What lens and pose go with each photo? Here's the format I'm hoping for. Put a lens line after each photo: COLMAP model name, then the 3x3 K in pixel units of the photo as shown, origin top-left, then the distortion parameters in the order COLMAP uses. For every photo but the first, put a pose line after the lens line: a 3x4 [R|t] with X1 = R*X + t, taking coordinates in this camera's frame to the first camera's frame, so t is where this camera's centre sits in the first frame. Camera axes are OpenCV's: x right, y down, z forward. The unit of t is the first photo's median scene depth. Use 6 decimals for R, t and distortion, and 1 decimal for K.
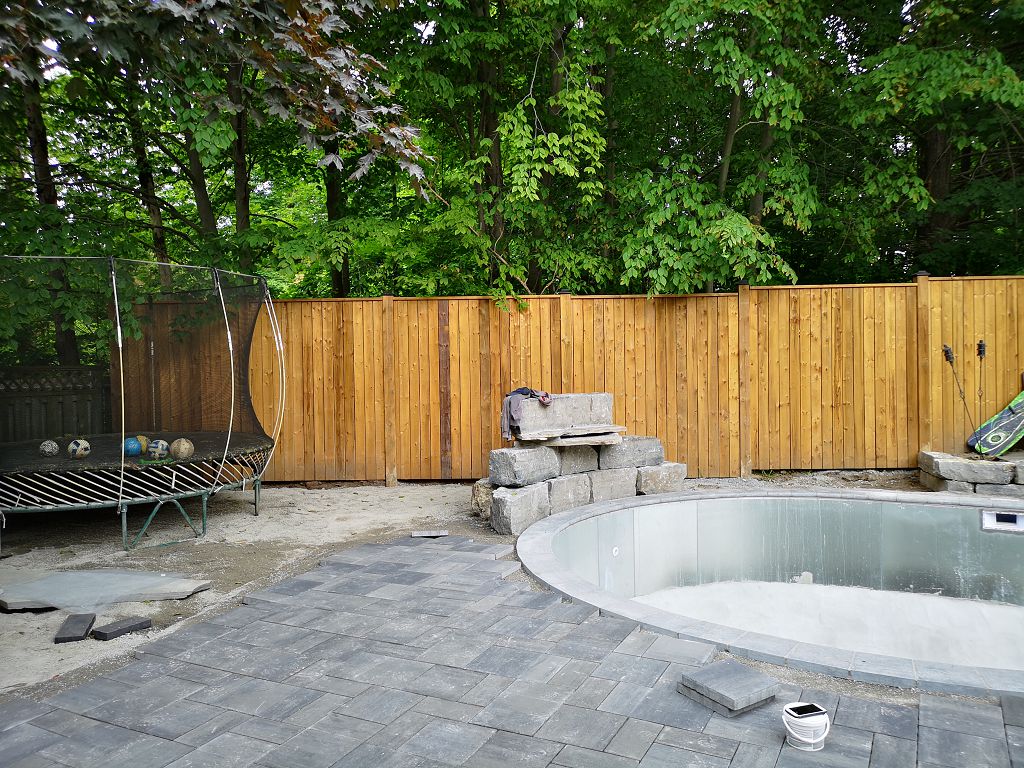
lens RADIAL K [[792.7, 0, 511.9], [0, 792.7, 379.9], [0, 0, 1]] dist [0.042402, -0.027564]
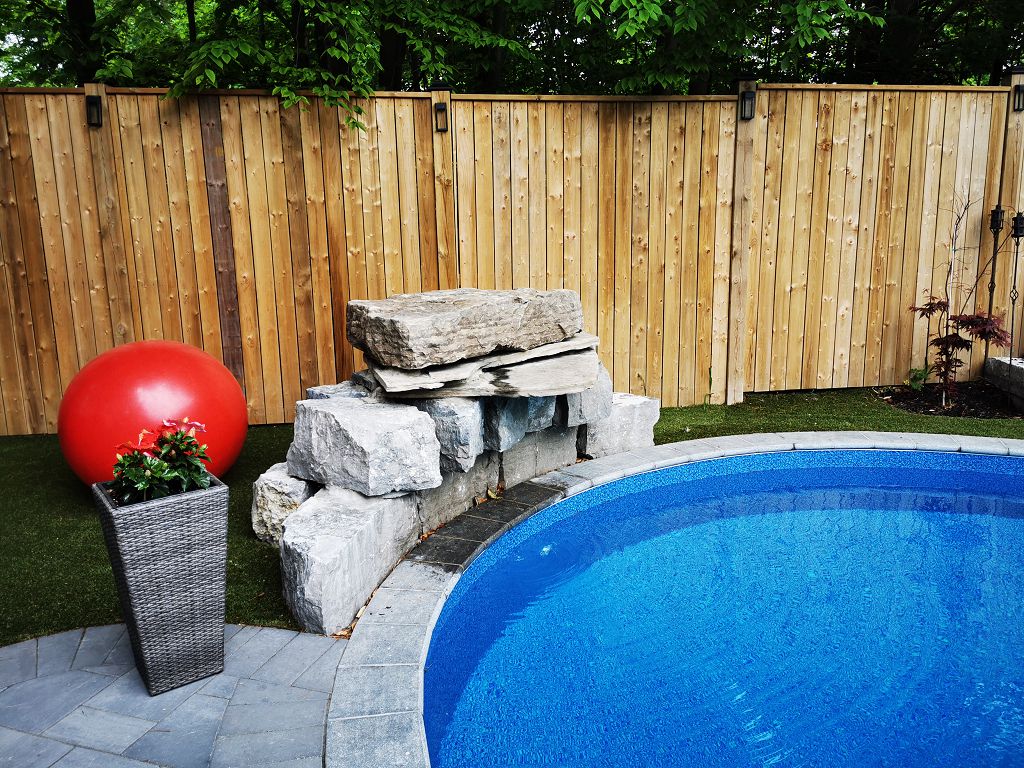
lens RADIAL K [[790.6, 0, 513.4], [0, 790.6, 382.9], [0, 0, 1]] dist [0.061026, -0.075683]
pose [[0.986058, -0.032624, 0.163171, 0.020112], [0.003272, 0.984205, 0.177003, -0.006353], [-0.166368, -0.174001, 0.970590, 0.420743]]
